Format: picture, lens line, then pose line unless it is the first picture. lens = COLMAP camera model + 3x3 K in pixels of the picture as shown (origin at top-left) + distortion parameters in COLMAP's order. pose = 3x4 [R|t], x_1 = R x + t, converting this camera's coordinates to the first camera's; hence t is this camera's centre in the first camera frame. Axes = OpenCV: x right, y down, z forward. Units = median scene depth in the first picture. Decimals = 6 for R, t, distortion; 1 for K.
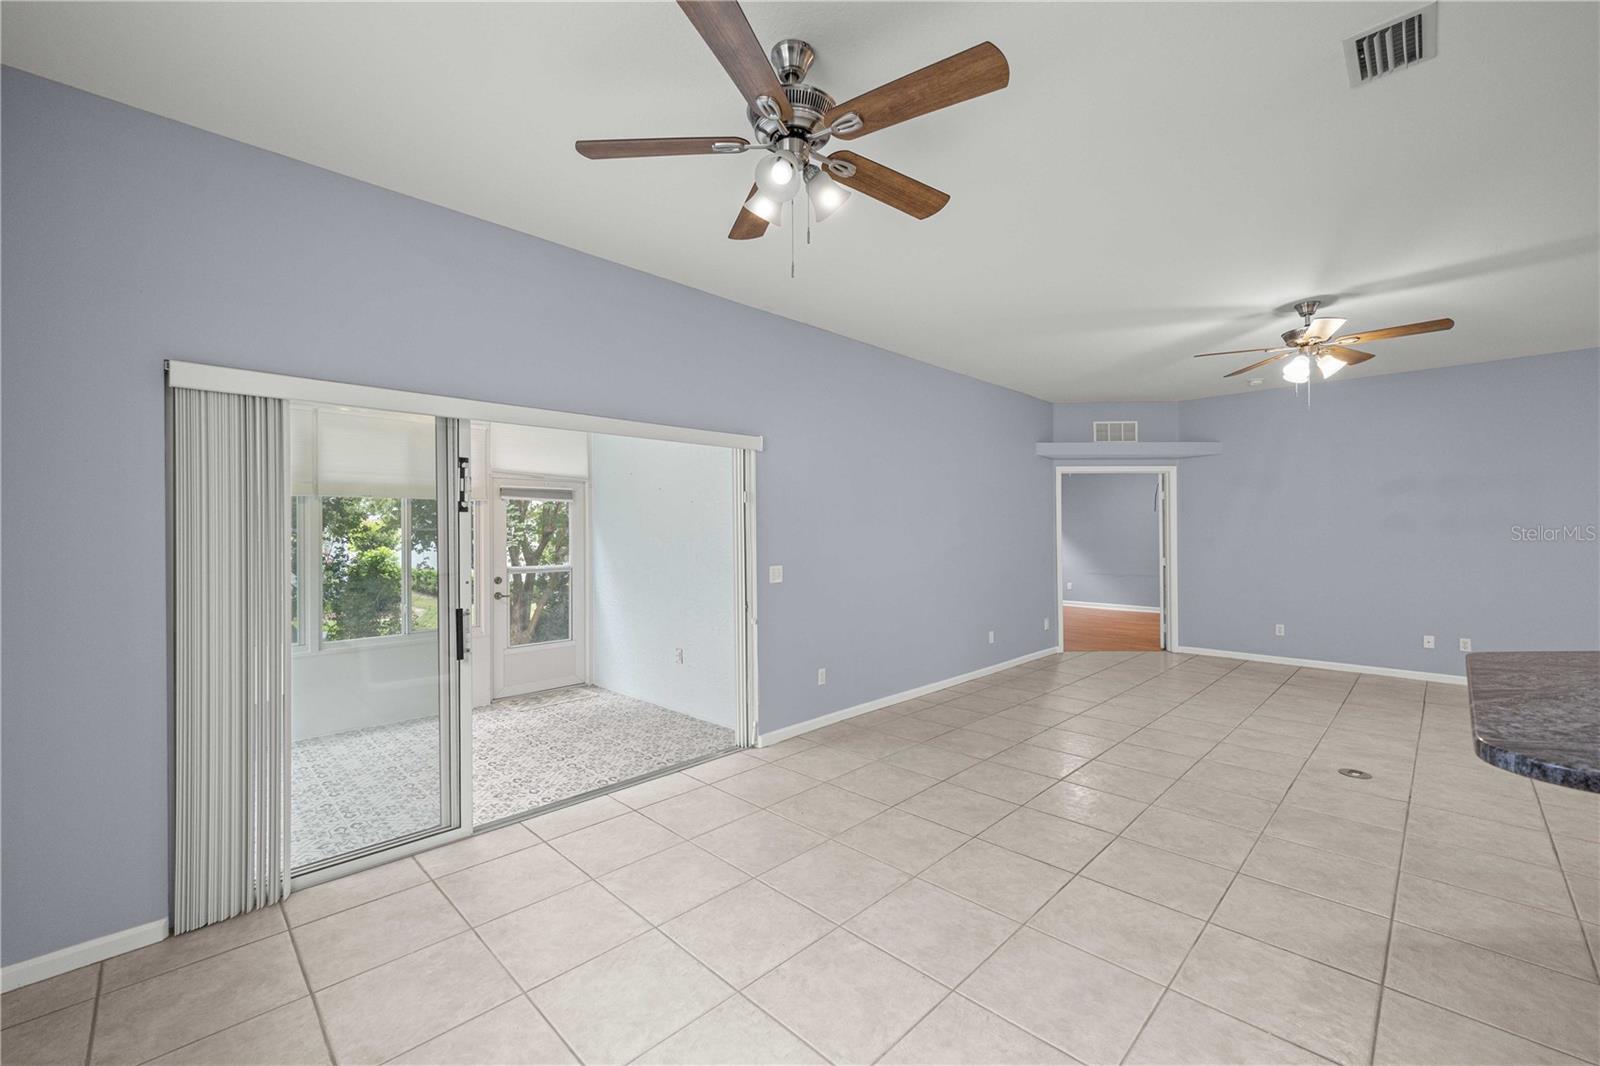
lens RADIAL K [[643.7, 0, 803.0], [0, 643.7, 531.6], [0, 0, 1]] dist [0.000452, -0.000237]
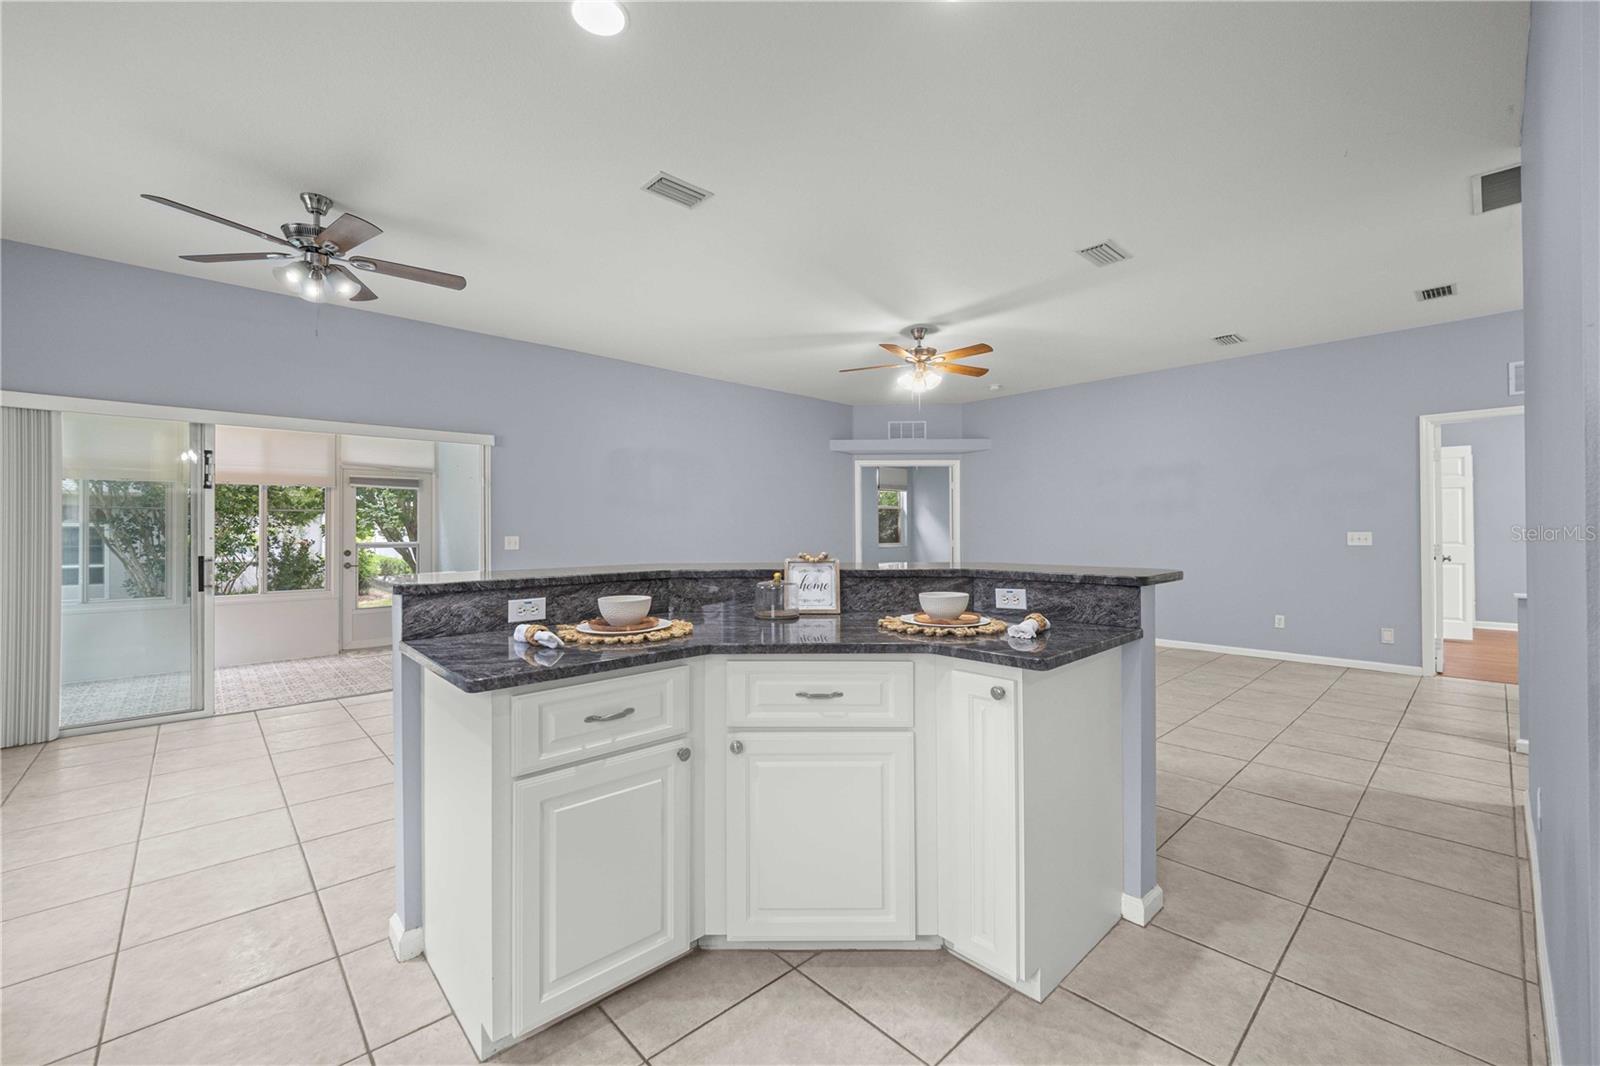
lens RADIAL K [[643.8, 0, 806.9], [0, 643.8, 528.3], [0, 0, 1]] dist [-0.010067, -0.000420]
pose [[0.999713, 0.002507, -0.023807, 0.596468], [-0.002554, 0.999995, -0.001922, 0.040363], [0.023802, 0.001982, 0.999715, -0.271354]]
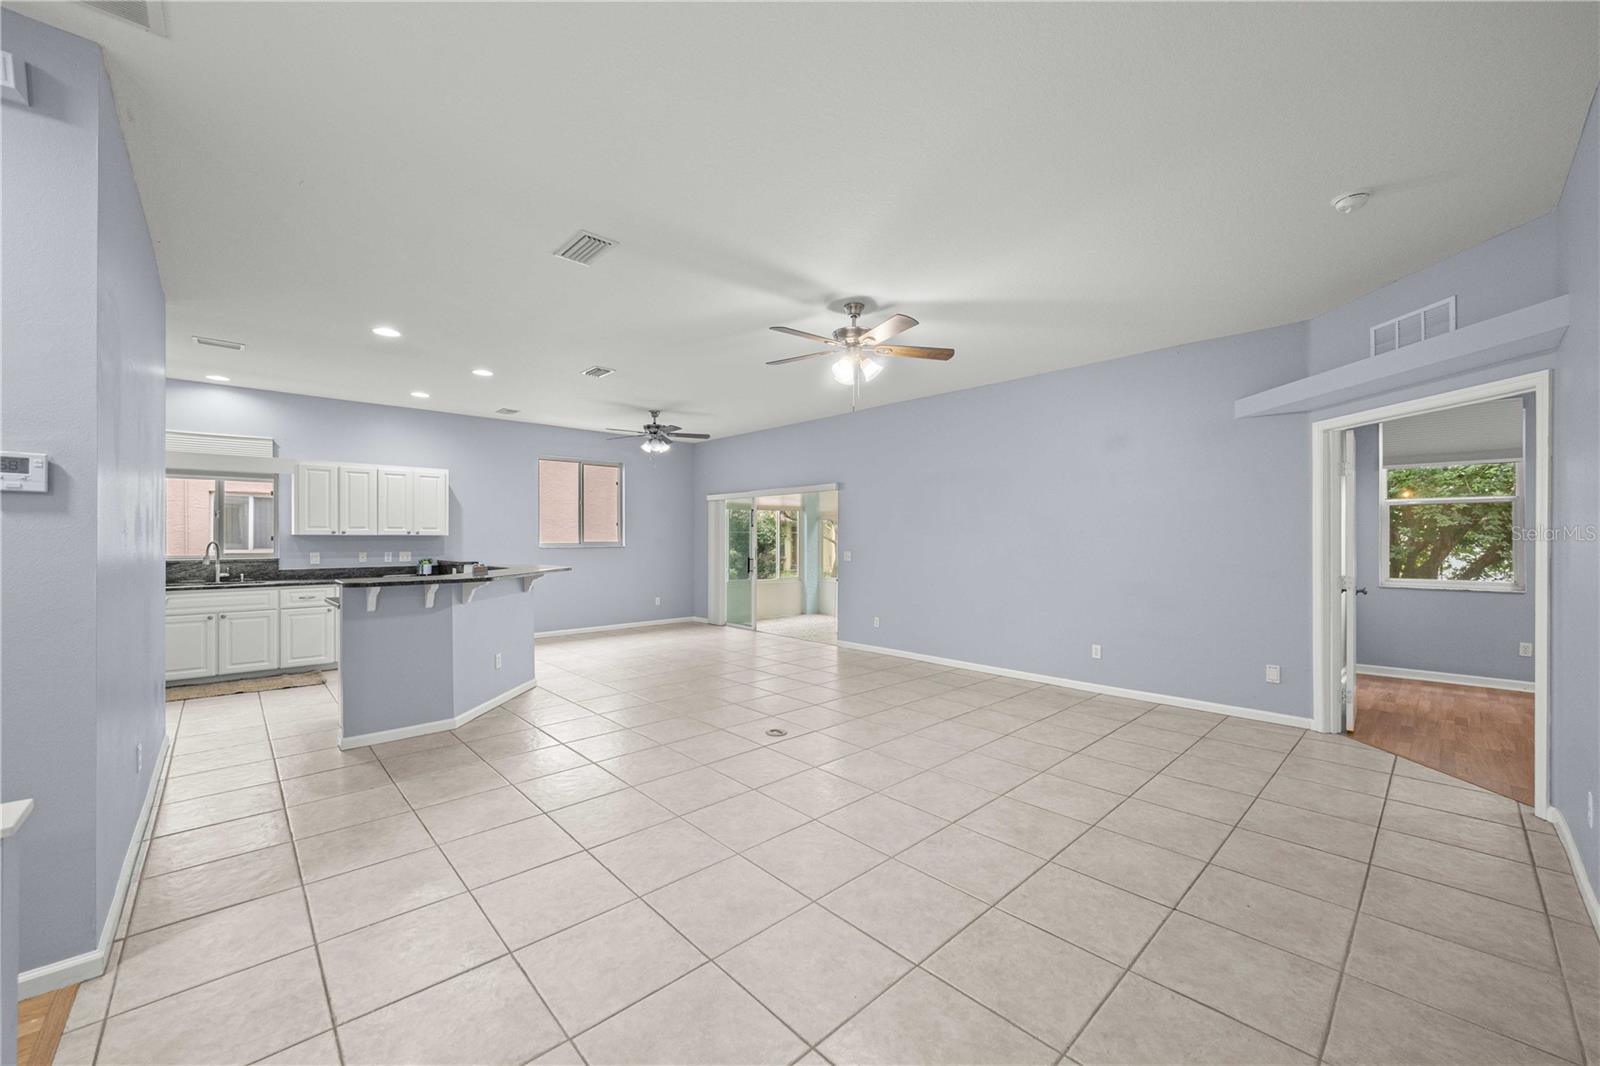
lens RADIAL K [[617.8, 0, 790.7], [0, 617.8, 536.3], [0, 0, 1]] dist [0.007627, -0.000018]
pose [[-0.039514, 0.004644, -0.999208, 1.765047], [0.002969, 0.999985, 0.004530, 0.002259], [0.999215, -0.002788, -0.039527, 0.941056]]
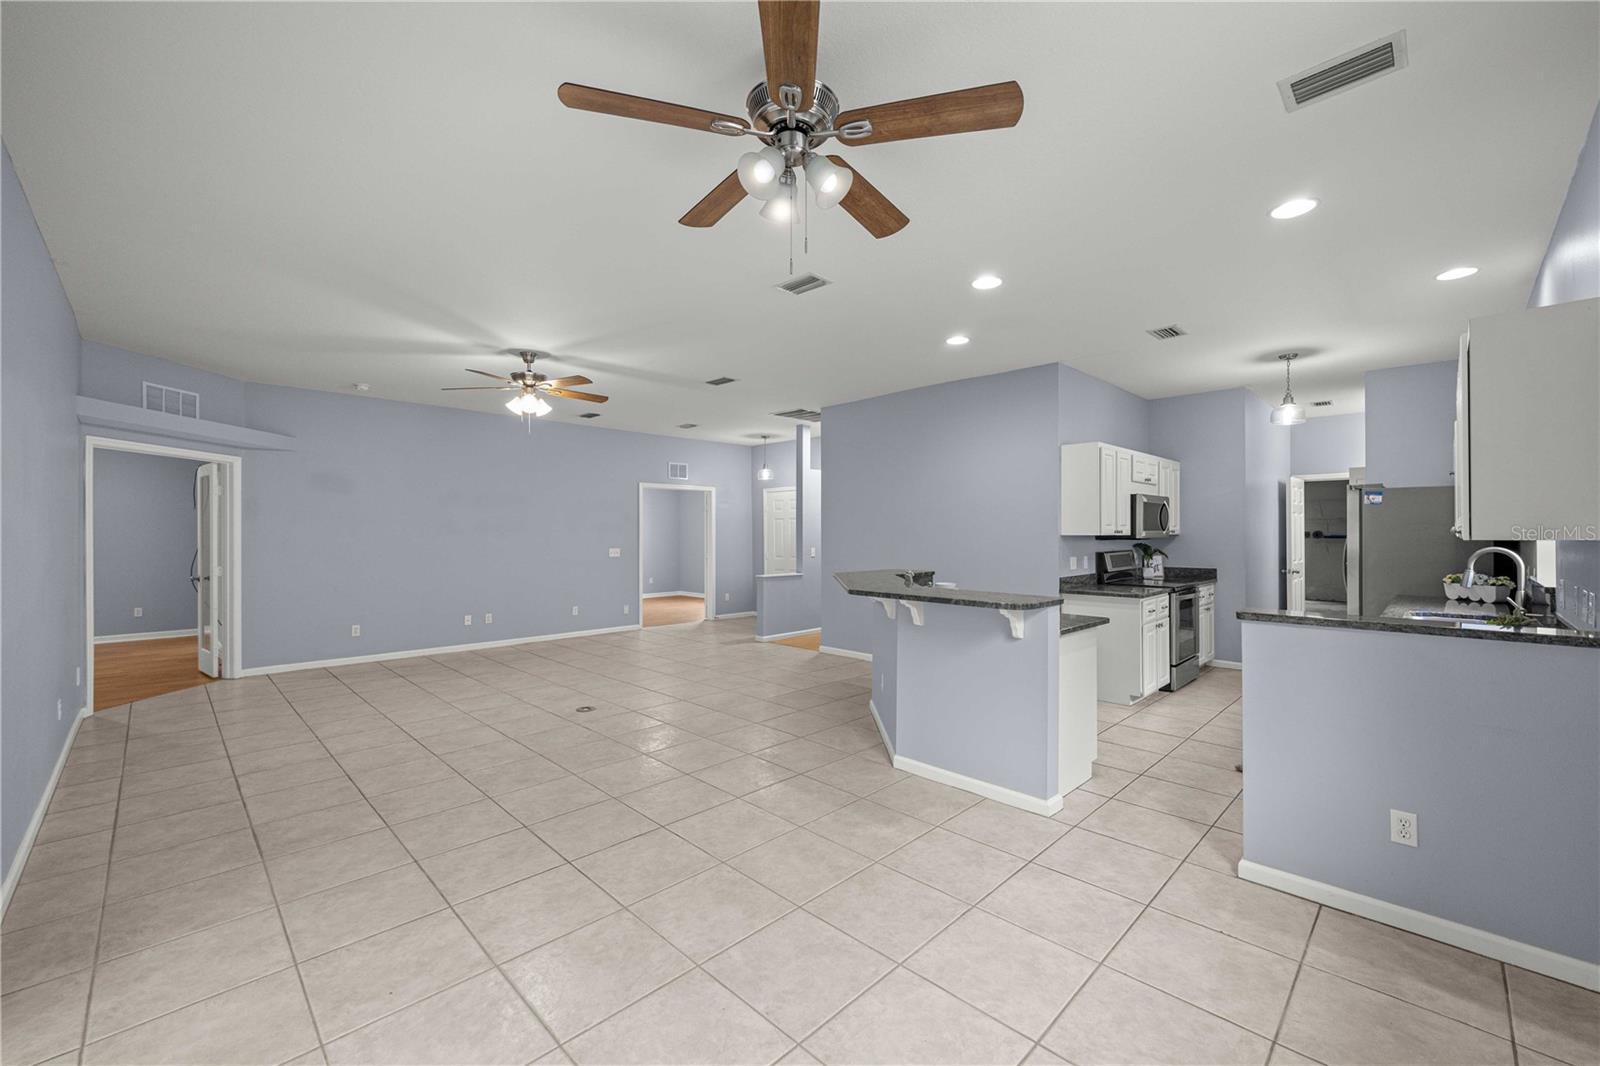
lens RADIAL K [[643.7, 0, 803.0], [0, 643.7, 531.6], [0, 0, 1]] dist [0.000452, -0.000237]
pose [[0.000267, 0.007496, 0.999972, -0.470684], [-0.002380, 0.999969, -0.007496, 0.001369], [-0.999997, -0.002378, 0.000285, 0.465329]]
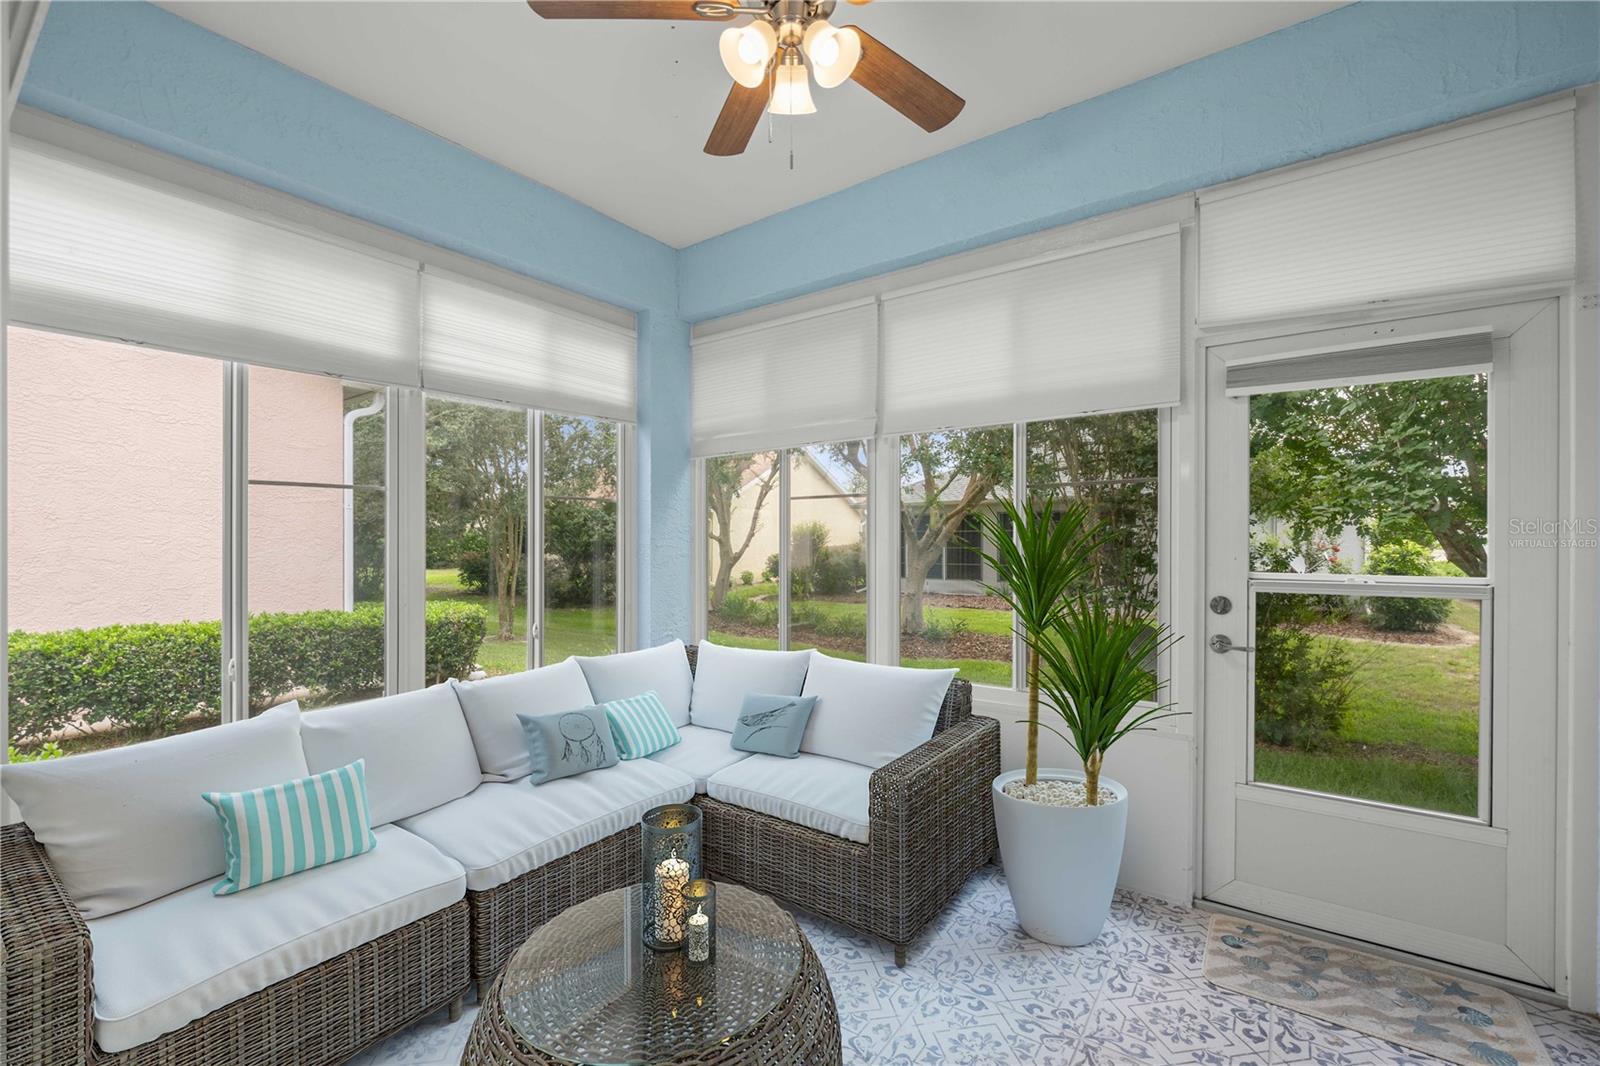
lens RADIAL K [[667.8, 0, 800.0], [0, 667.8, 533.0], [0, 0, 1]] dist [-0.001951, -0.000355]
pose [[0.161739, 0.001352, -0.986833, -0.159089], [0.005032, 0.999985, 0.002194, 0.041363], [0.986821, -0.005320, 0.161730, 0.952176]]
